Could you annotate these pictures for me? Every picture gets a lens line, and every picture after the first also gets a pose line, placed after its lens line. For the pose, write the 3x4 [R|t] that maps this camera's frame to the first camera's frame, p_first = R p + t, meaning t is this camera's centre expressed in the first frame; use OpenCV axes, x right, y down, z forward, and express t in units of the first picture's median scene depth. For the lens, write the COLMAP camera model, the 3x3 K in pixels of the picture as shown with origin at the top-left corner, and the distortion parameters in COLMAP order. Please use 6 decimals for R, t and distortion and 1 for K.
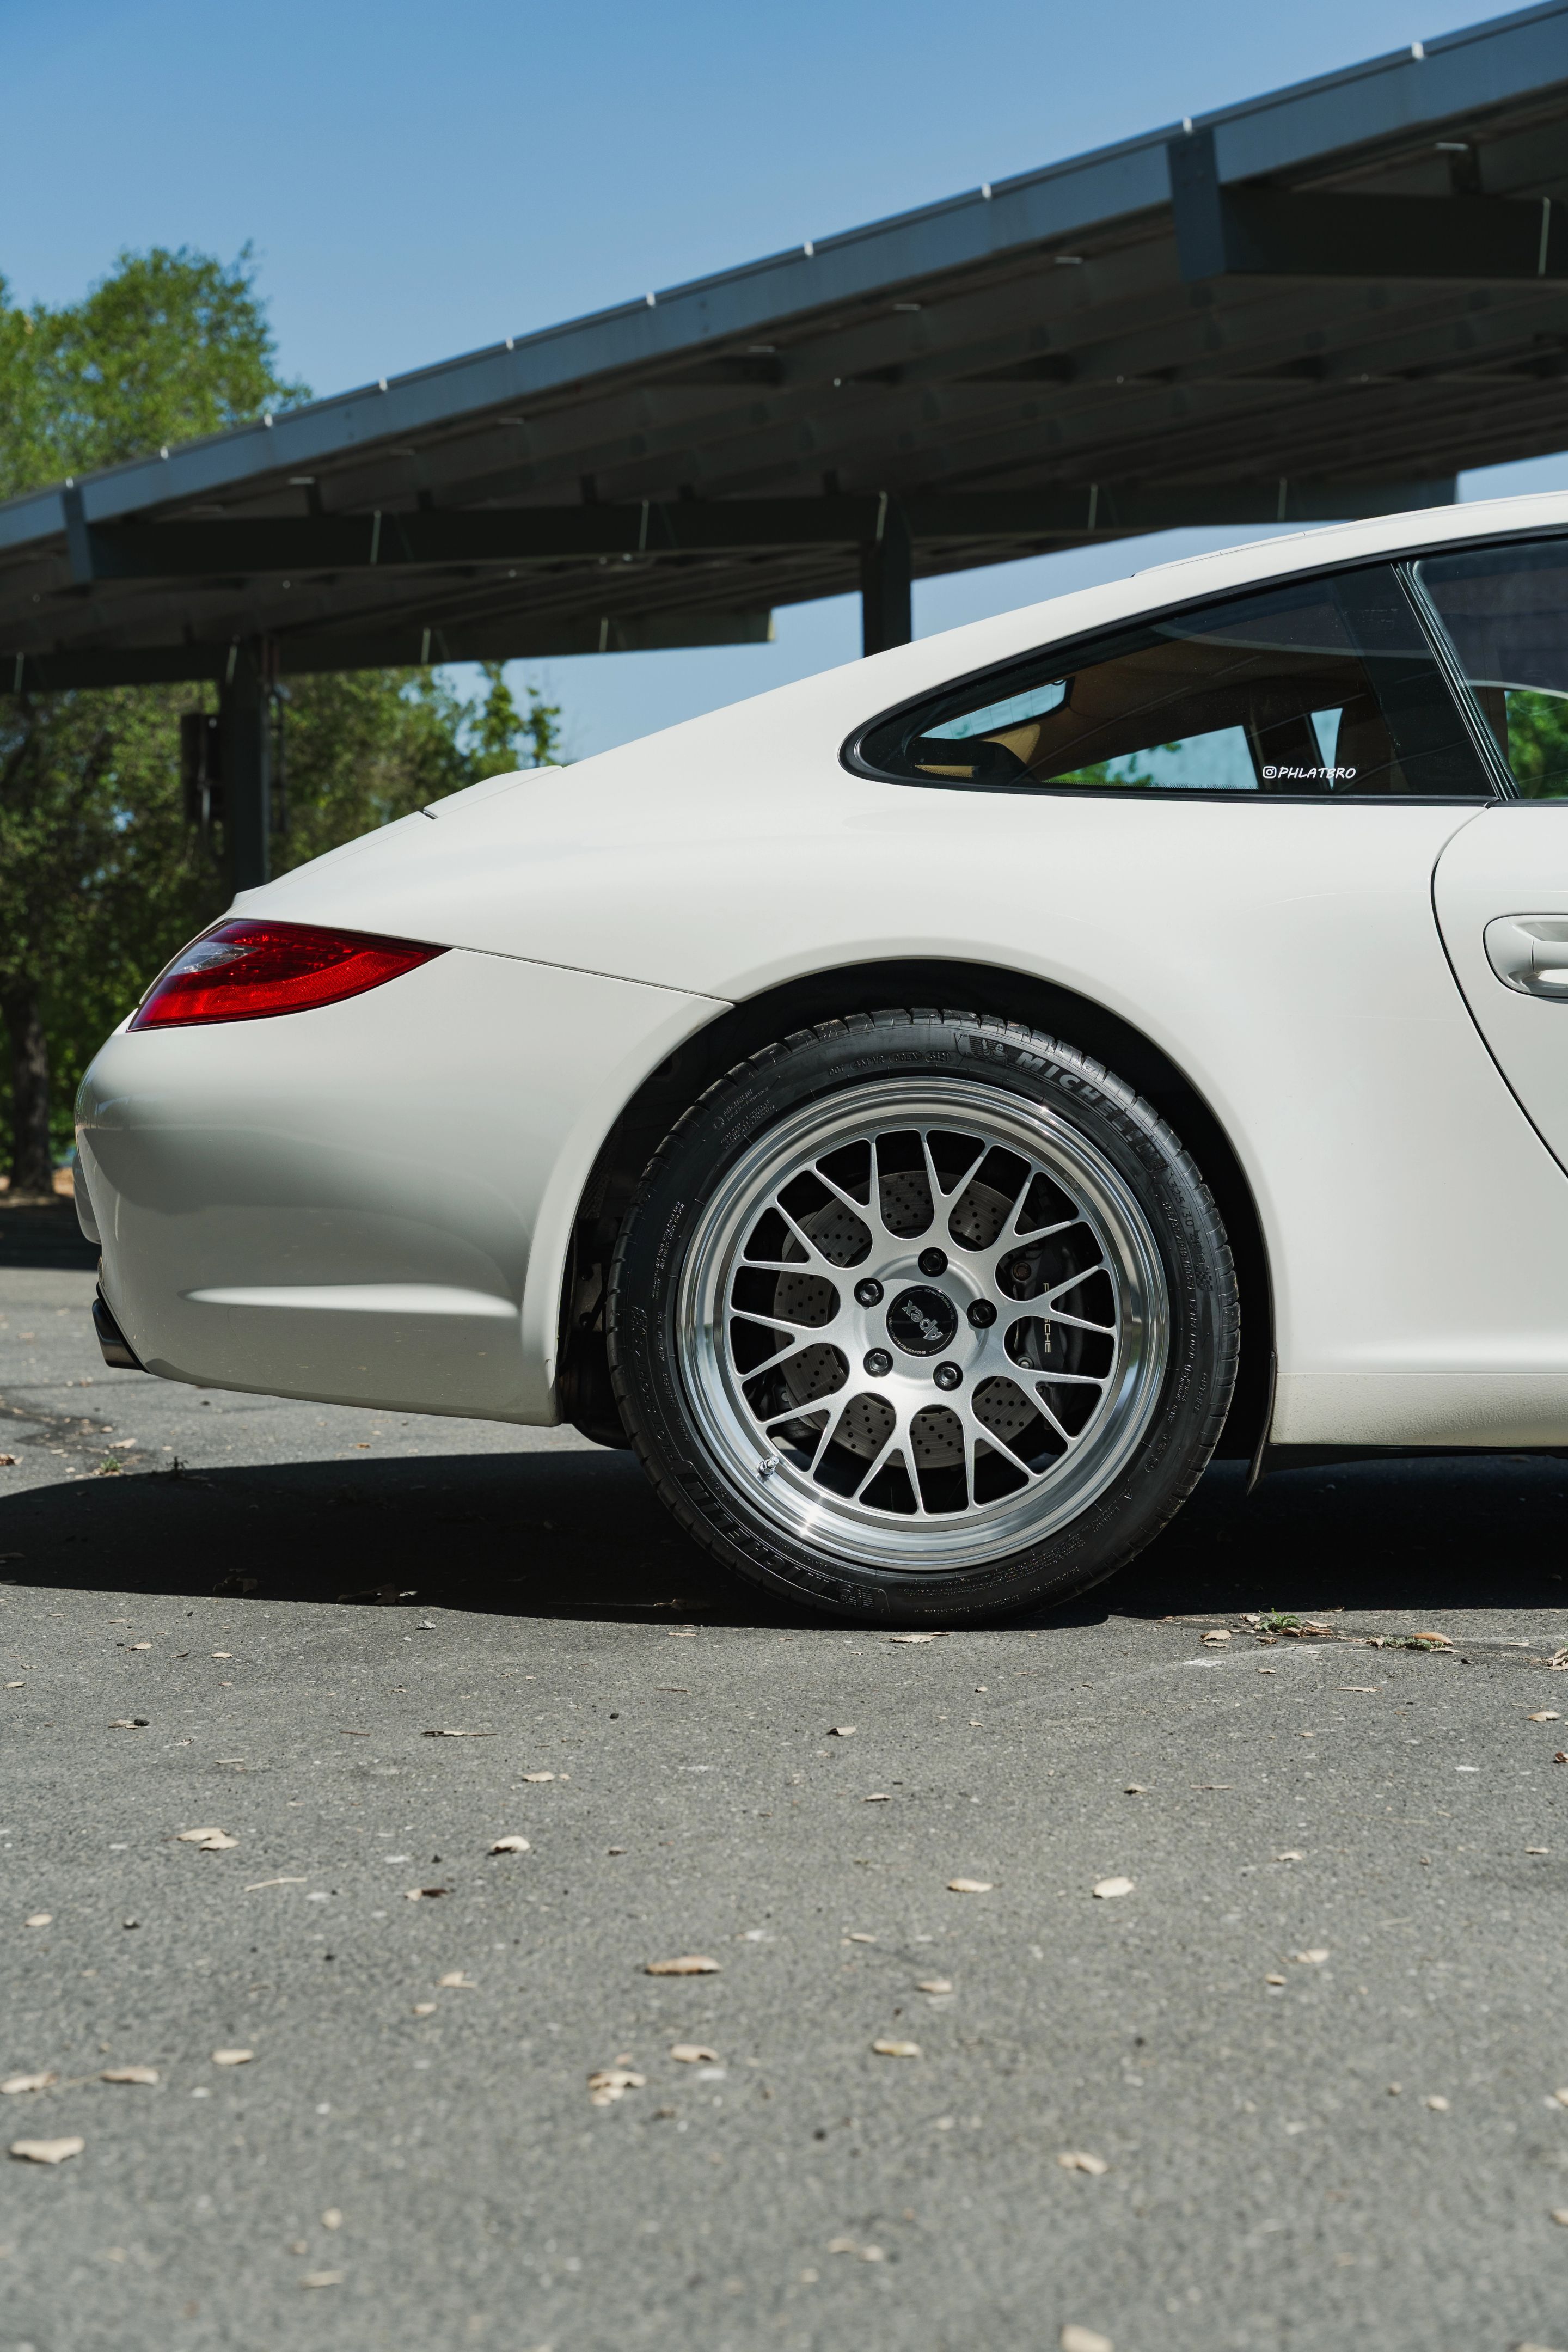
lens RADIAL K [[3488.7, 0, 789.3], [0, 3488.7, 1174.9], [0, 0, 1]] dist [0.017383, -0.073334]
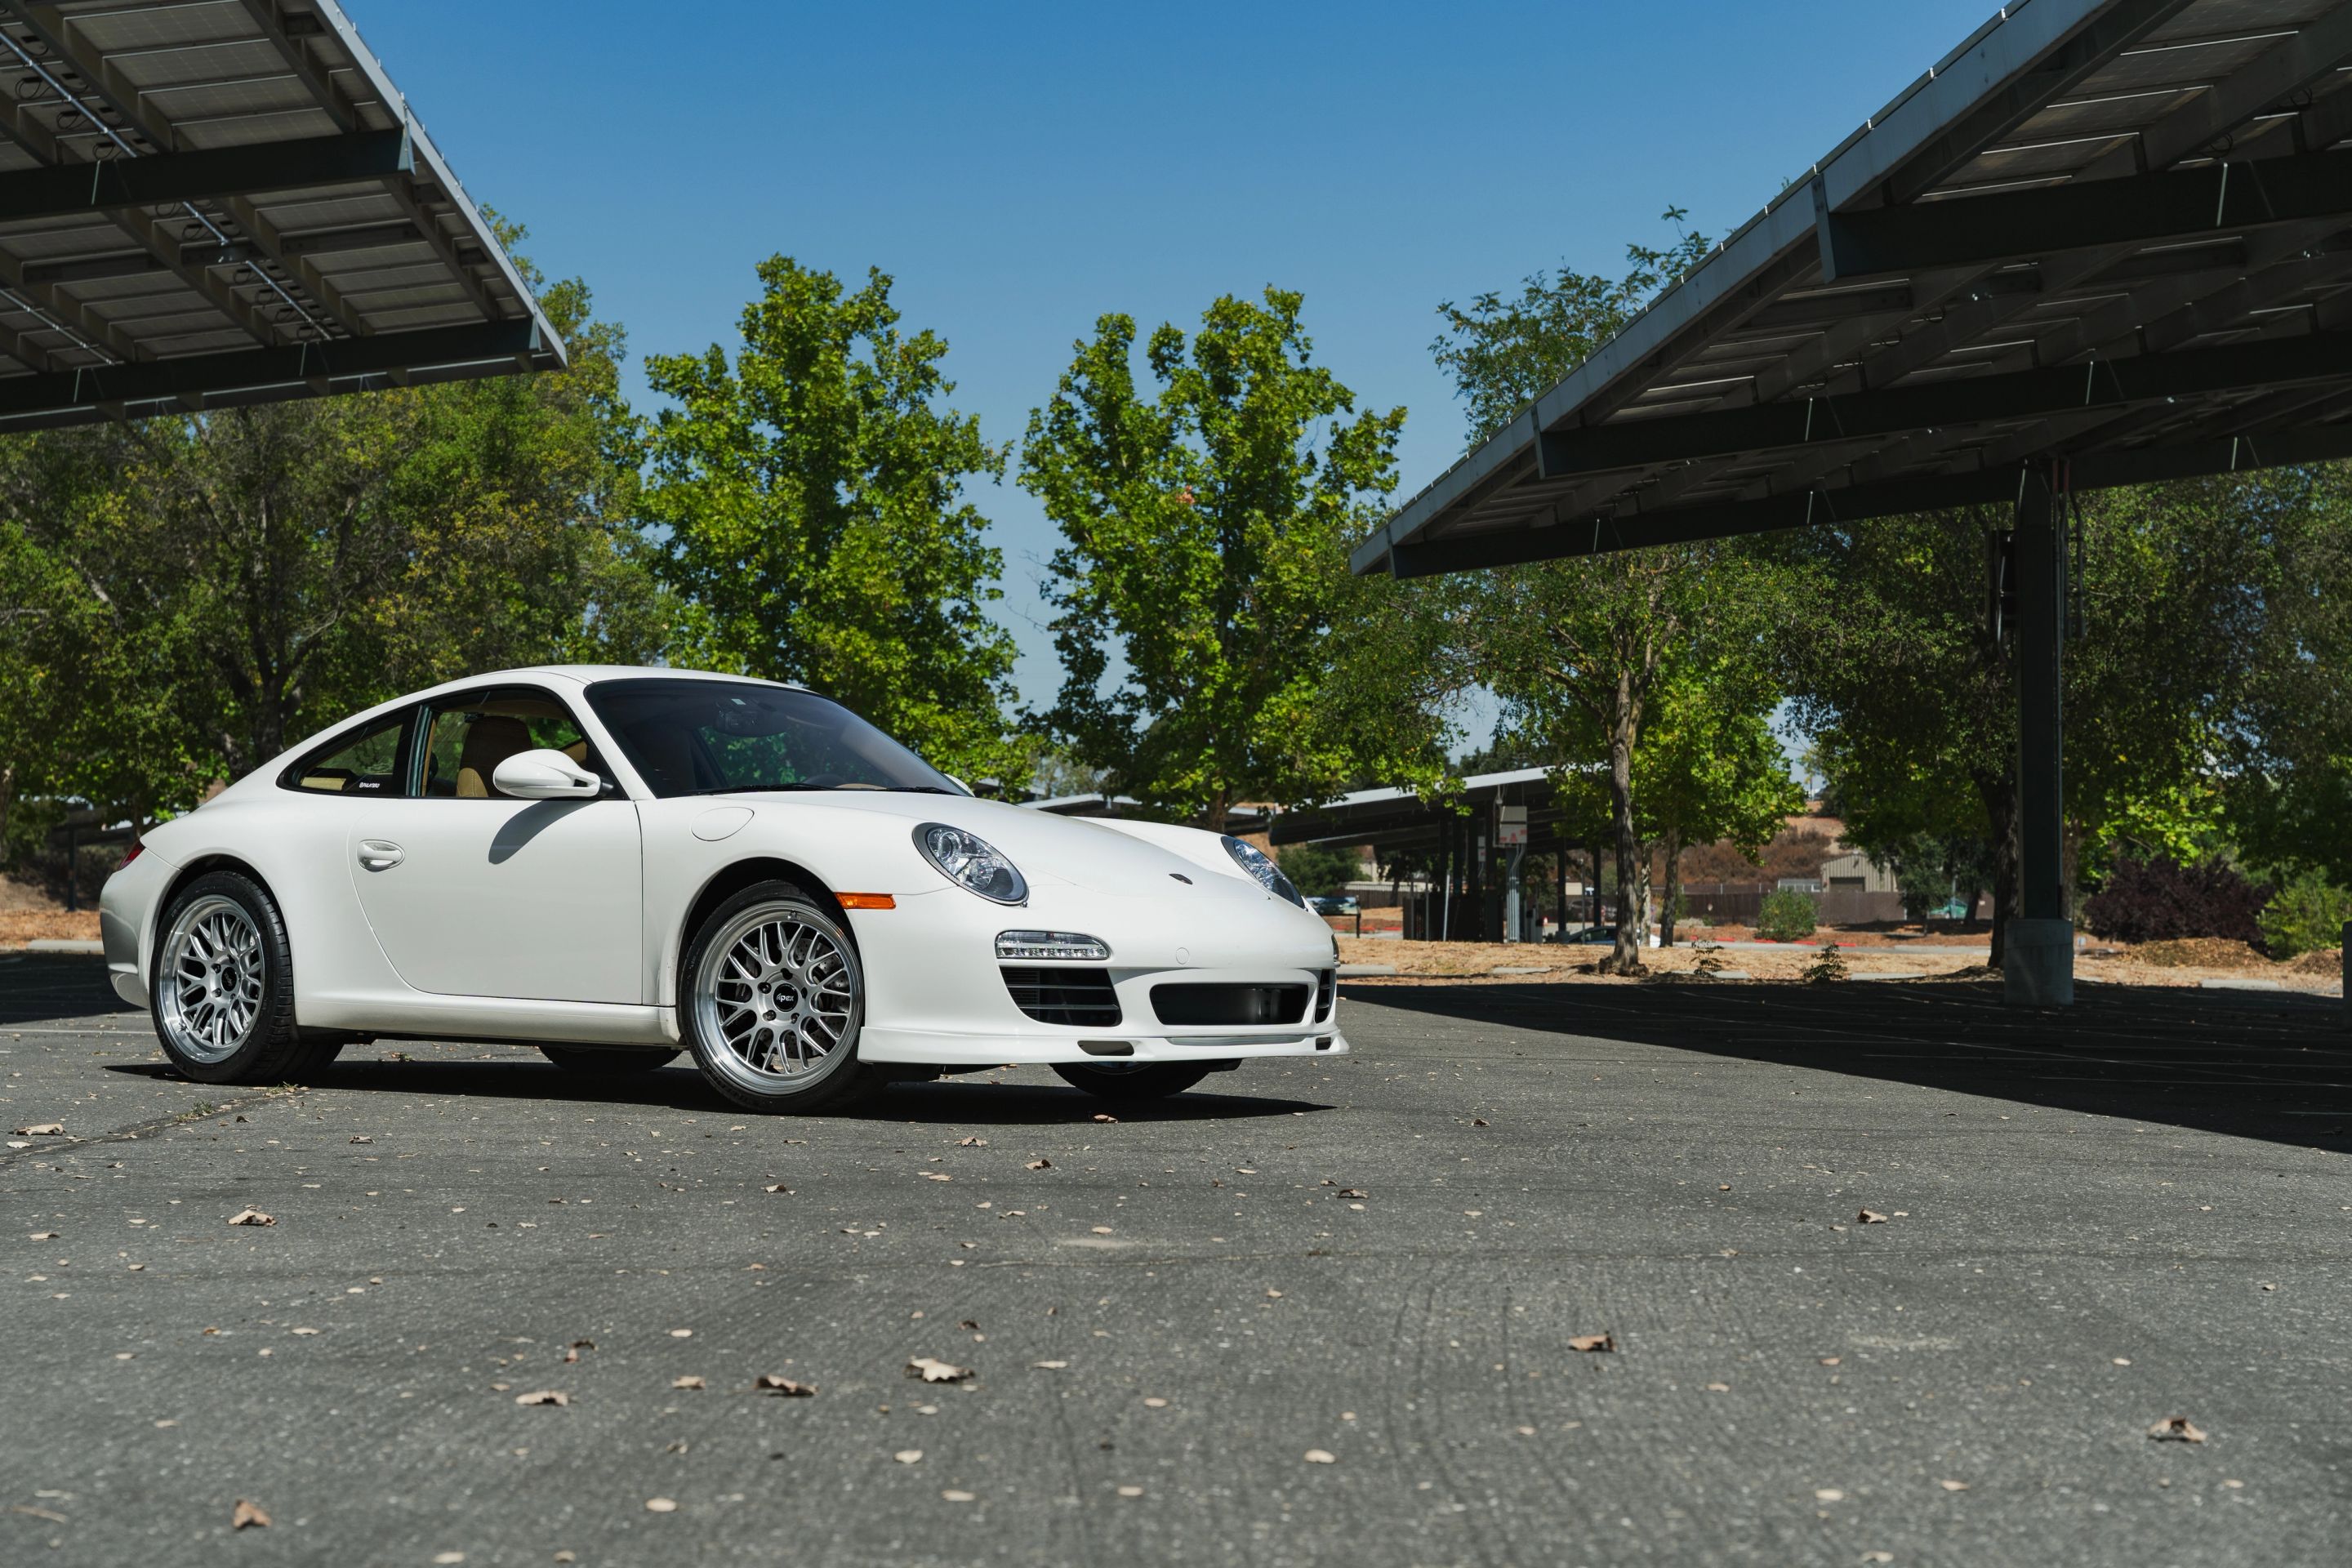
lens RADIAL K [[3553.9, 0, 1176.2], [0, 3553.9, 779.1], [0, 0, 1]] dist [0.006619, 0.029307]
pose [[0.812727, -0.002982, -0.582637, 2.340395], [-0.025992, 0.998806, -0.041369, -0.021472], [0.582064, 0.048765, 0.811679, -0.922540]]
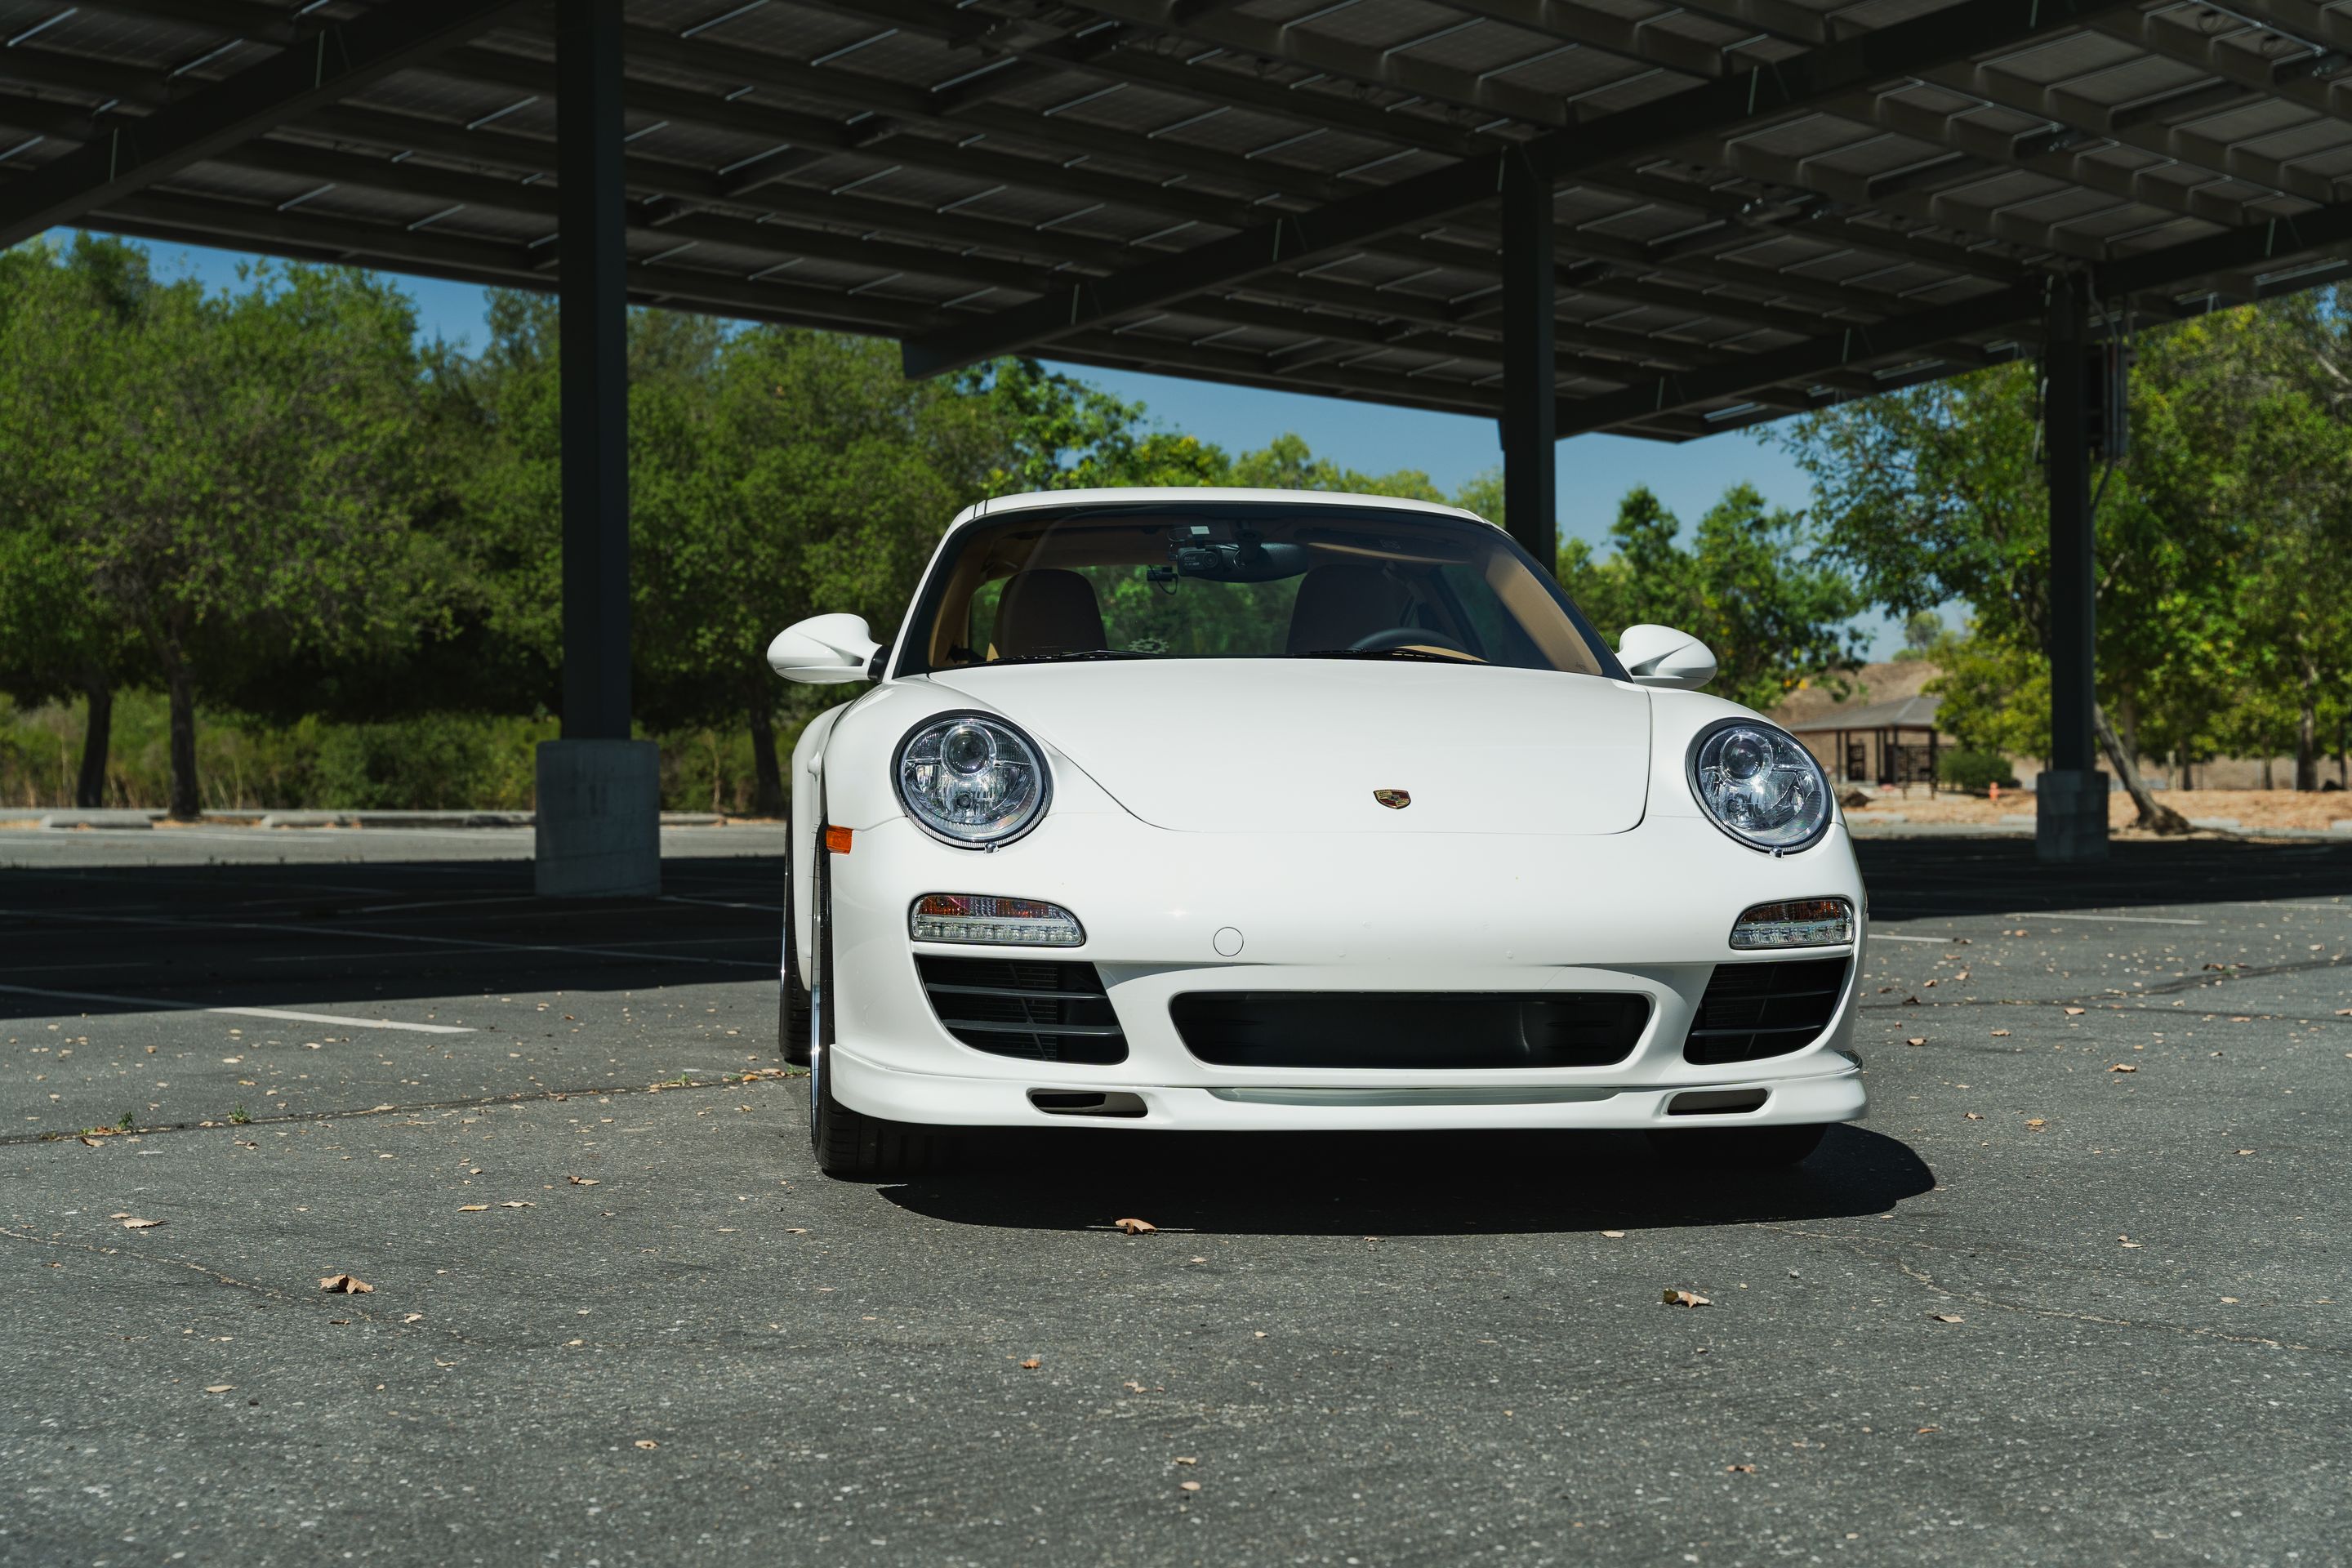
lens RADIAL K [[3322.2, 0, 1172.3], [0, 3322.2, 788.9], [0, 0, 1]] dist [-0.008354, 0.124288]
pose [[0.168418, 0.015037, -0.985601, 2.150887], [-0.015561, 0.999800, 0.012595, -0.074549], [0.985593, 0.013215, 0.168618, 0.843785]]
